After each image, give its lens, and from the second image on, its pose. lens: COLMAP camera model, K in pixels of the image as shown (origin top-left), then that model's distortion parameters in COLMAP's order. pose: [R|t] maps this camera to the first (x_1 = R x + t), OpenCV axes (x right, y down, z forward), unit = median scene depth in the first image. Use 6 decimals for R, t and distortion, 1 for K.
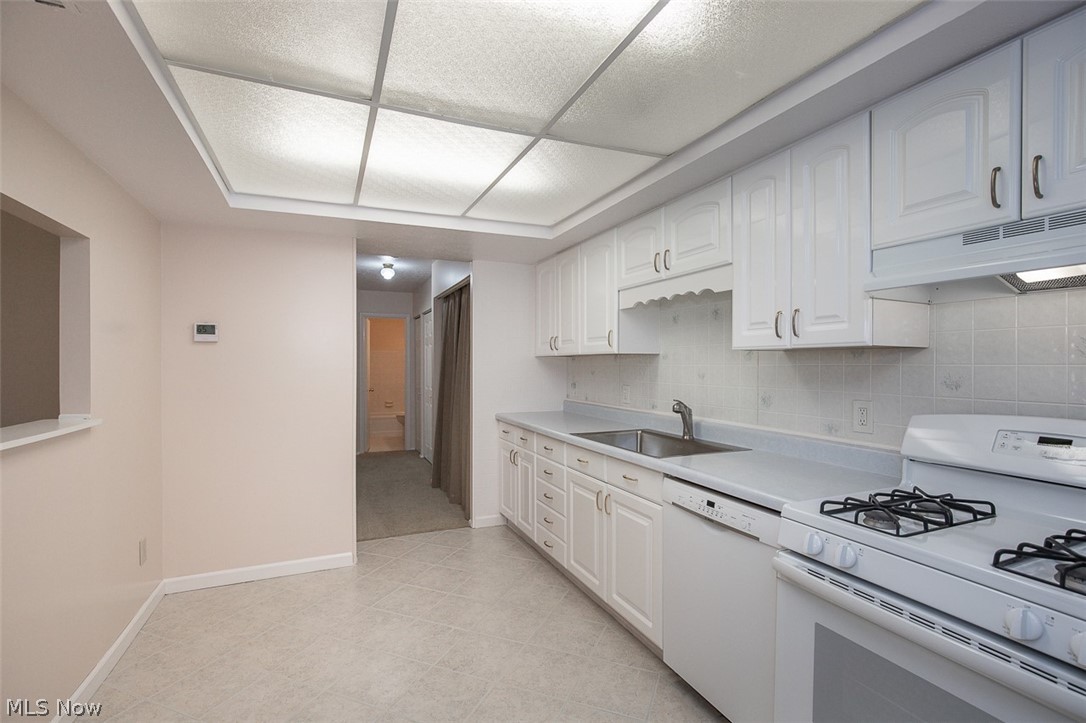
lens RADIAL K [[516.5, 0, 549.9], [0, 516.5, 361.9], [0, 0, 1]] dist [-0.017370, 0.002075]
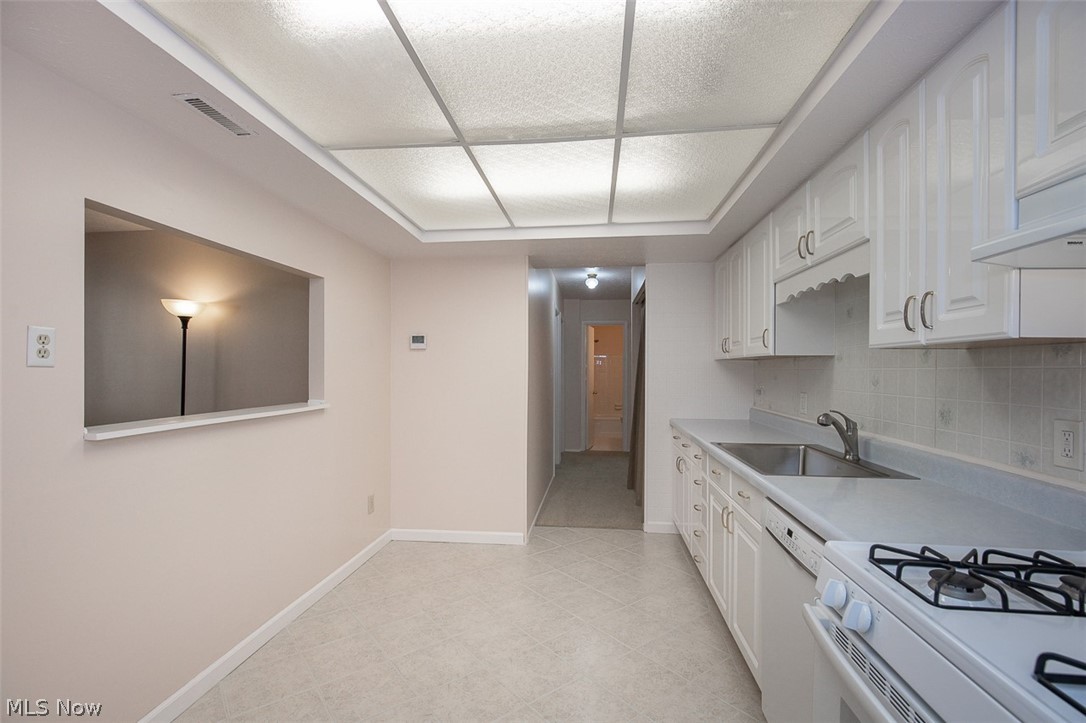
lens RADIAL K [[516.5, 0, 538.7], [0, 516.5, 366.4], [0, 0, 1]] dist [-0.017370, 0.002075]
pose [[0.856338, 0.001908, -0.516413, 0.262382], [-0.003537, 0.999991, -0.002170, 0.006108], [0.516404, 0.003685, 0.856337, 0.050980]]
